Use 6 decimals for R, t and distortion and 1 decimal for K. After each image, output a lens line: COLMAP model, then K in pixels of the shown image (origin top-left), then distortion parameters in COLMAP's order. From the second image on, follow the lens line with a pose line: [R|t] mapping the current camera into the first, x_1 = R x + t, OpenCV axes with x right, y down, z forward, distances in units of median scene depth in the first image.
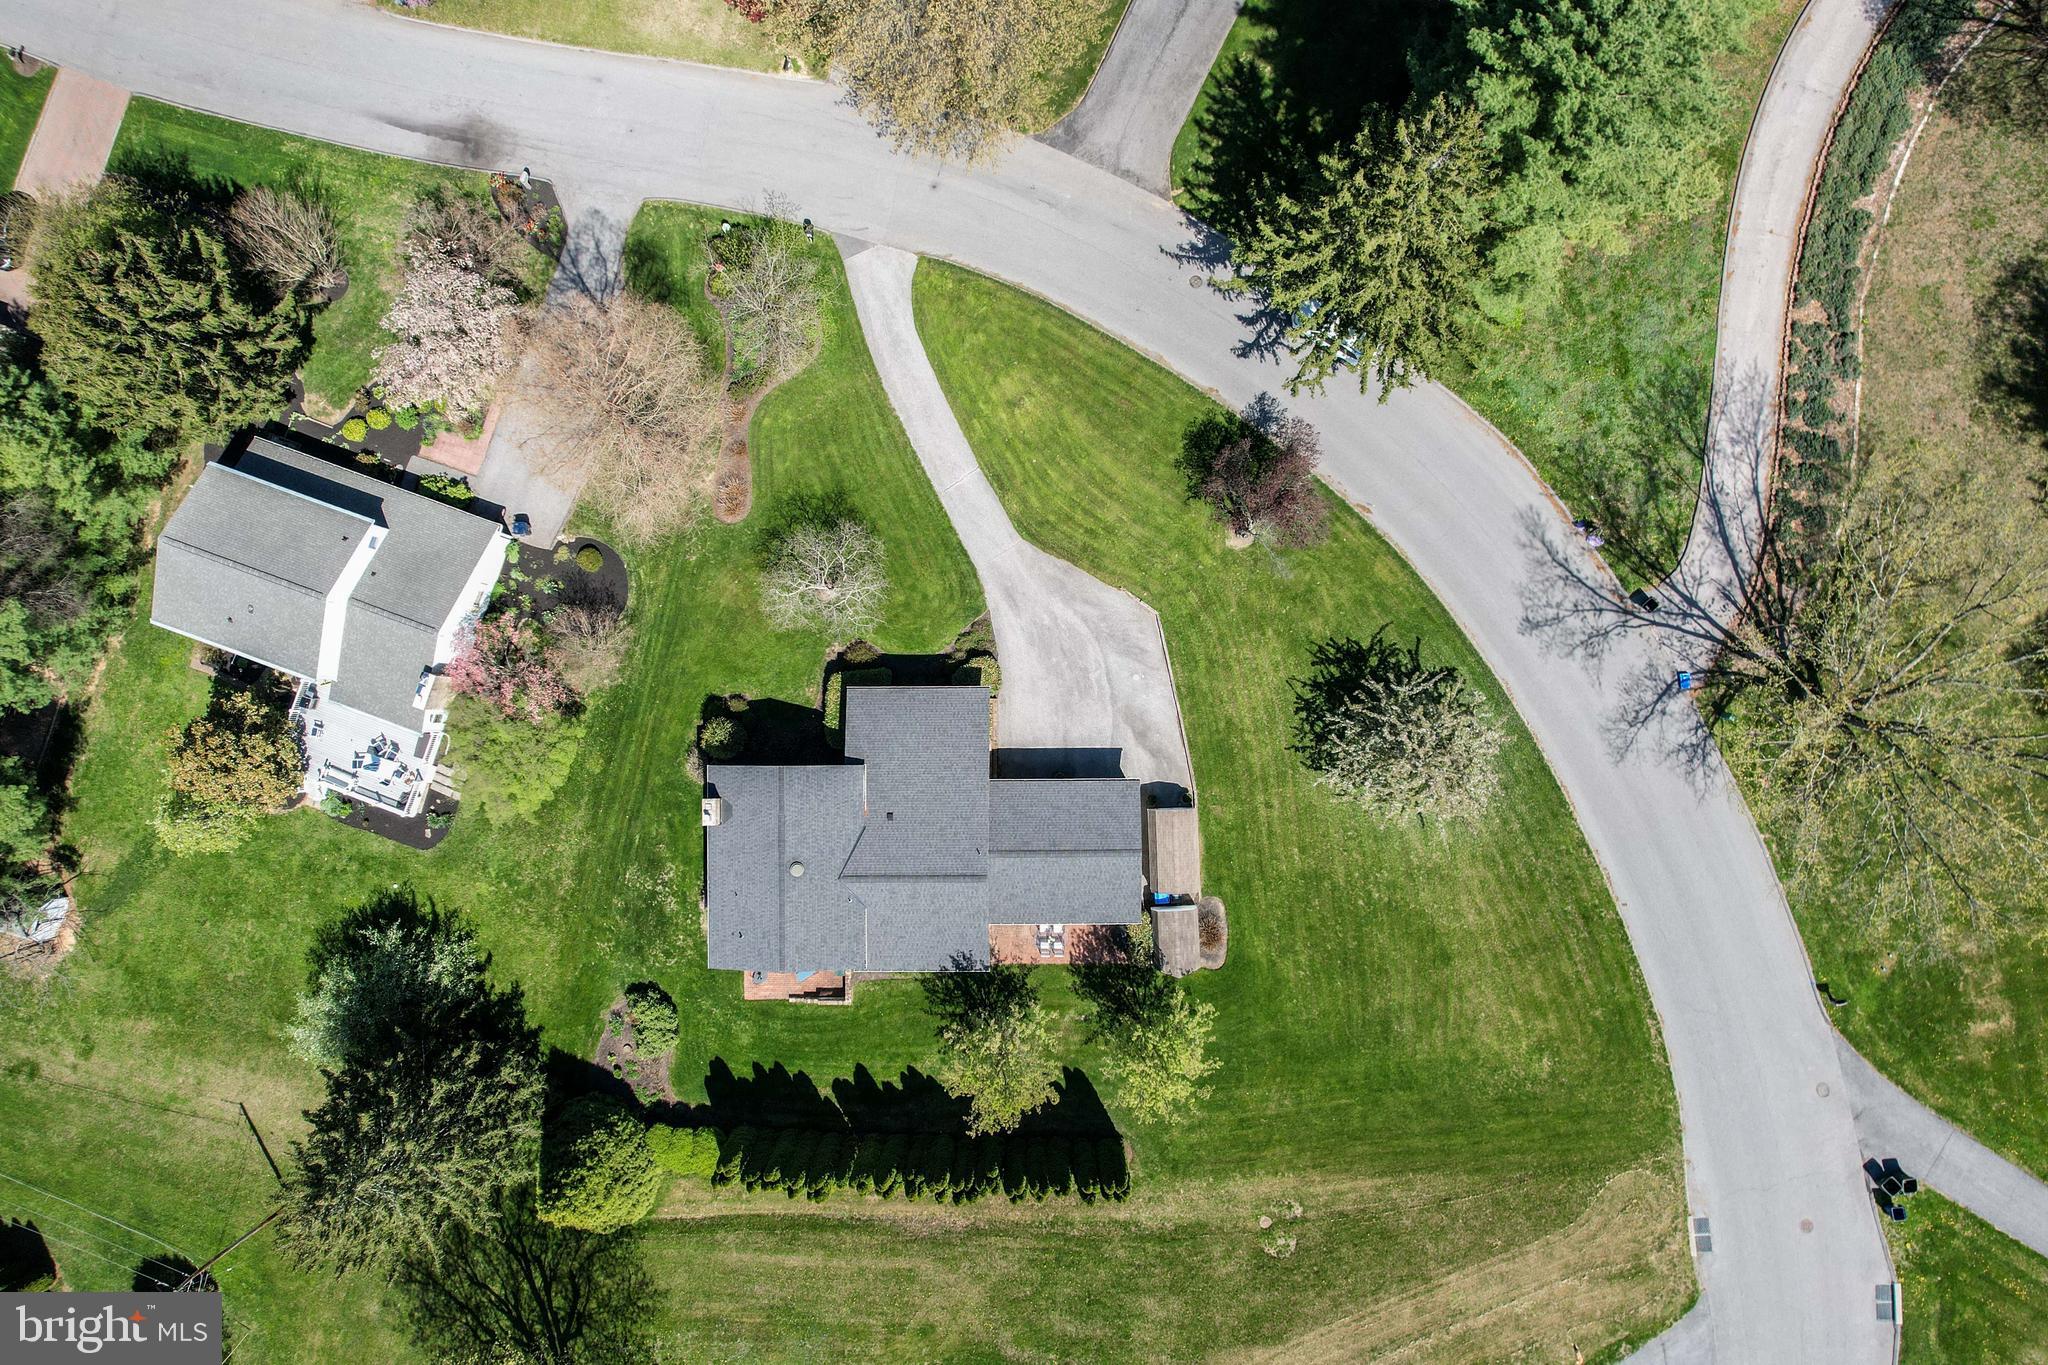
lens RADIAL K [[1305.6, 0, 1024.0], [0, 1305.6, 682.5], [0, 0, 1]] dist [-0.064437, 0.038129]
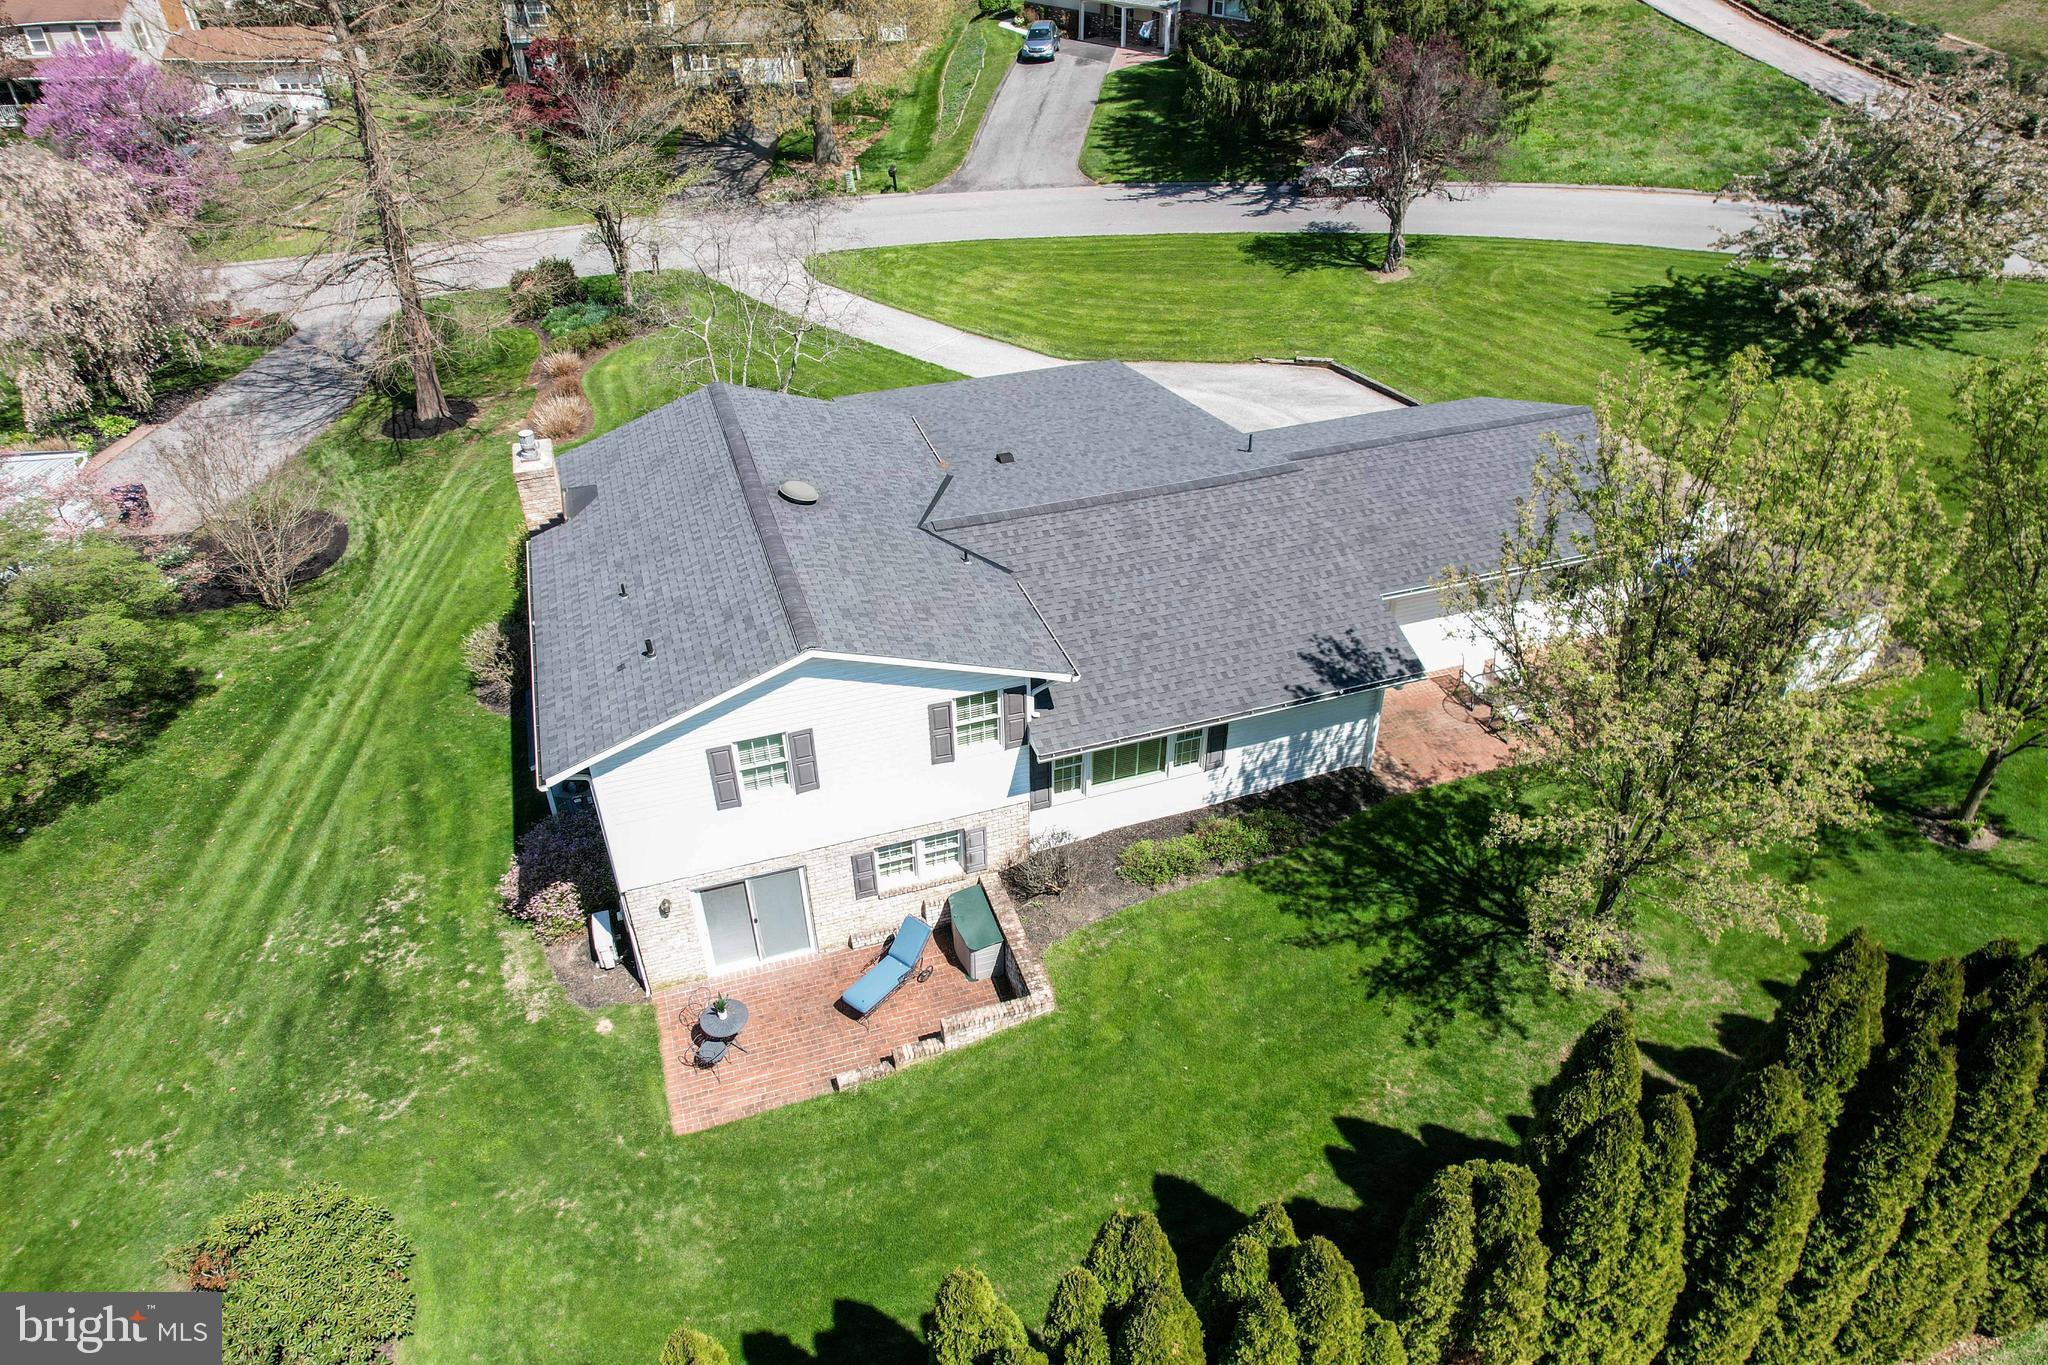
lens RADIAL K [[1305.6, 0, 1024.0], [0, 1305.6, 682.5], [0, 0, 1]] dist [-0.064437, 0.038129]
pose [[0.950488, -0.181743, 0.252073, -0.200086], [0.310733, 0.566583, -0.763171, 0.426947], [-0.004119, 0.803712, 0.595004, 0.775863]]
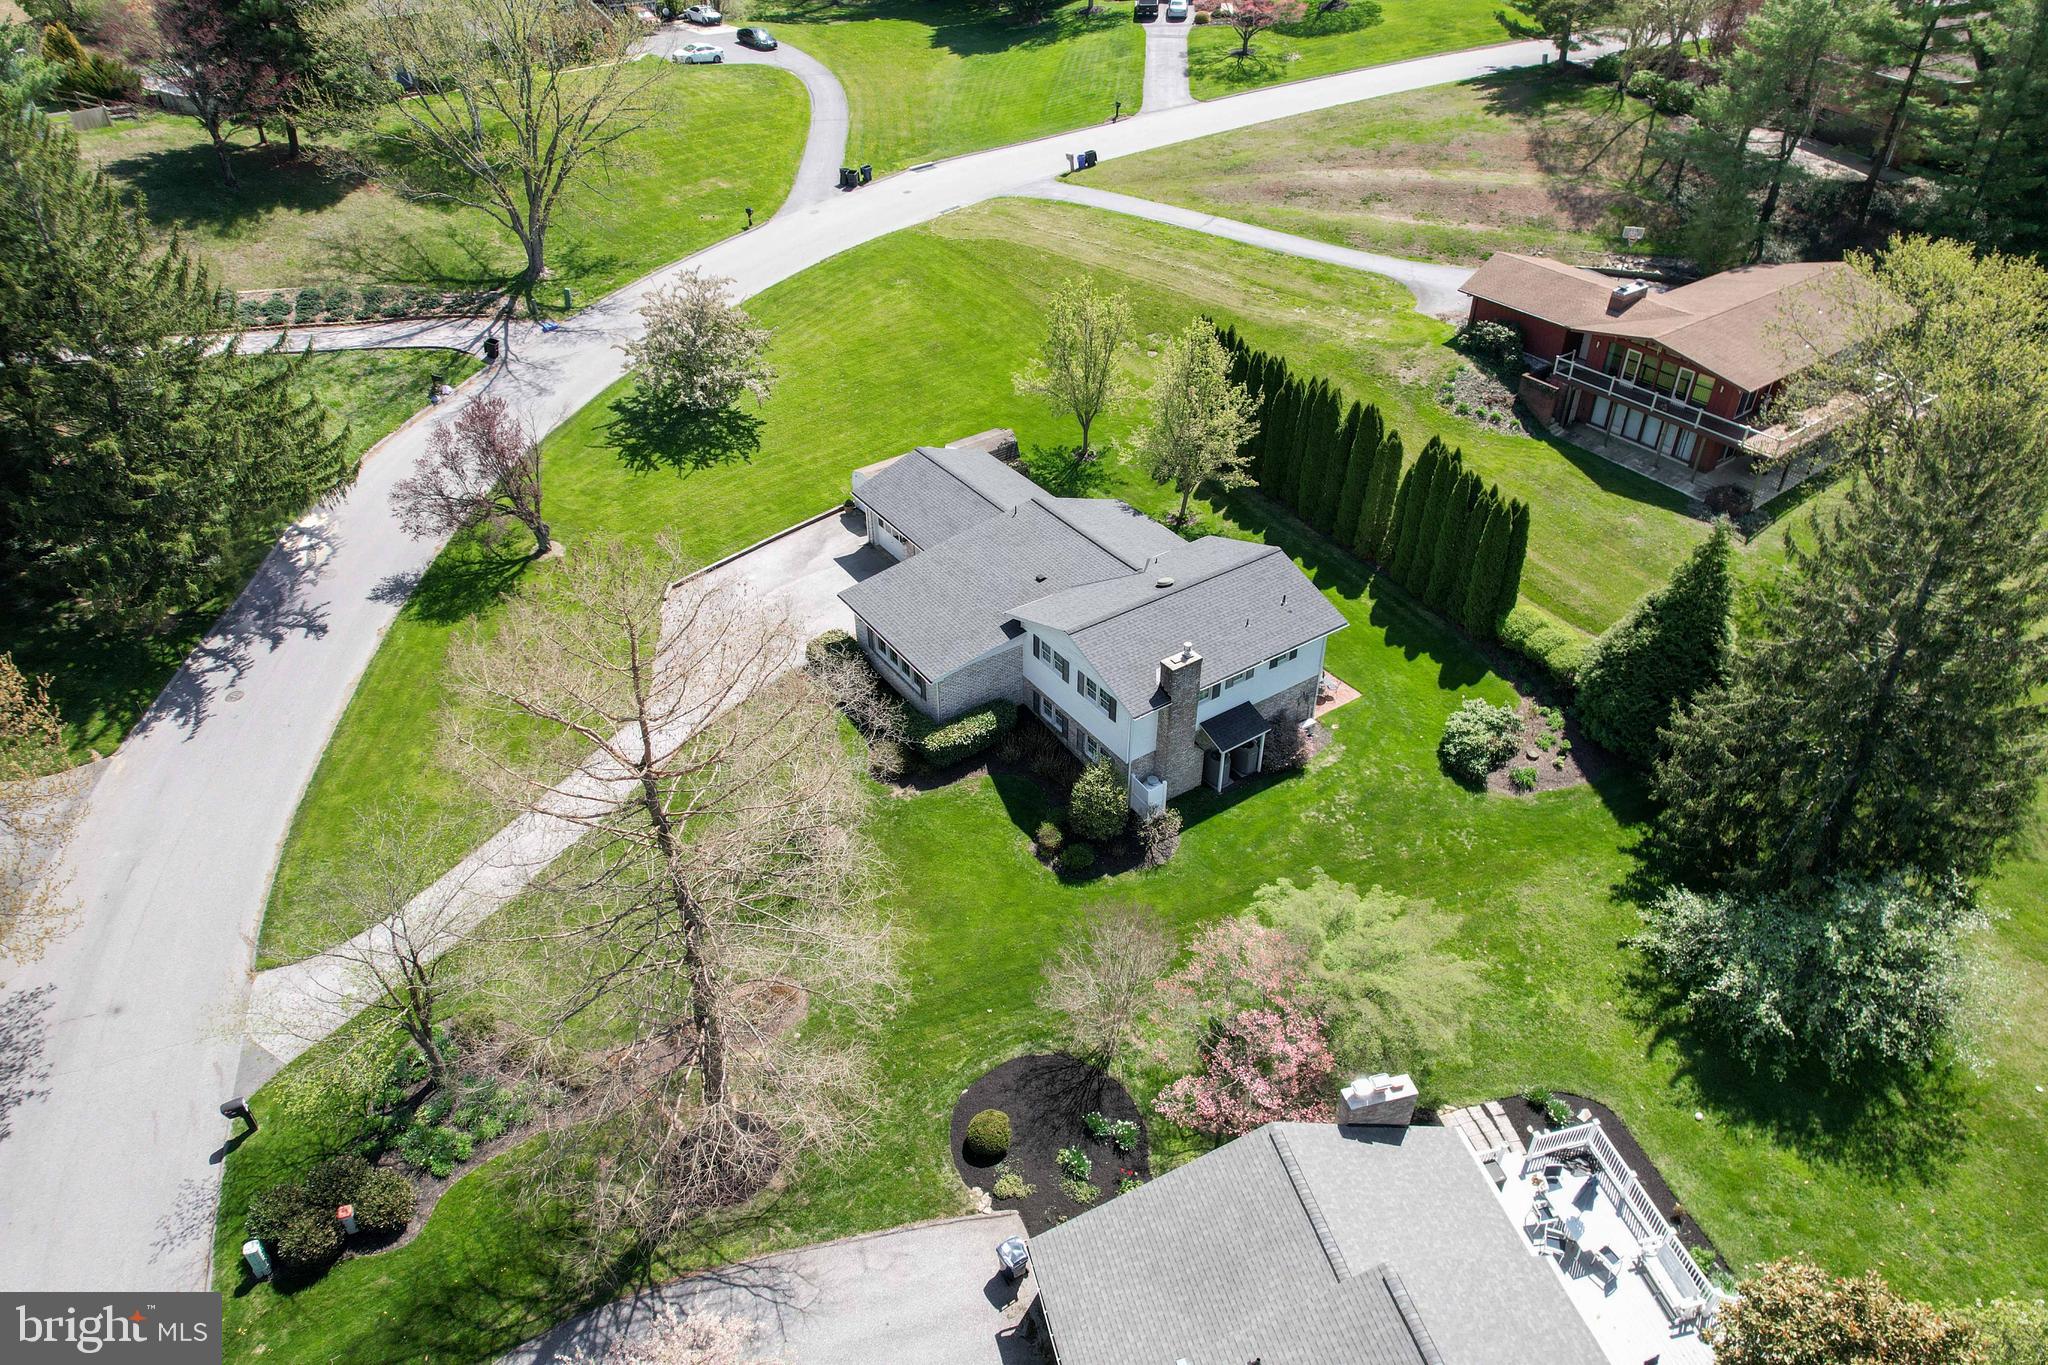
lens RADIAL K [[1305.6, 0, 1024.0], [0, 1305.6, 682.5], [0, 0, 1]] dist [-0.064437, 0.038129]
pose [[-0.562608, -0.486759, 0.668235, -0.618749], [0.826584, -0.316357, 0.465485, -0.275598], [-0.015178, 0.814238, 0.580333, 0.564179]]
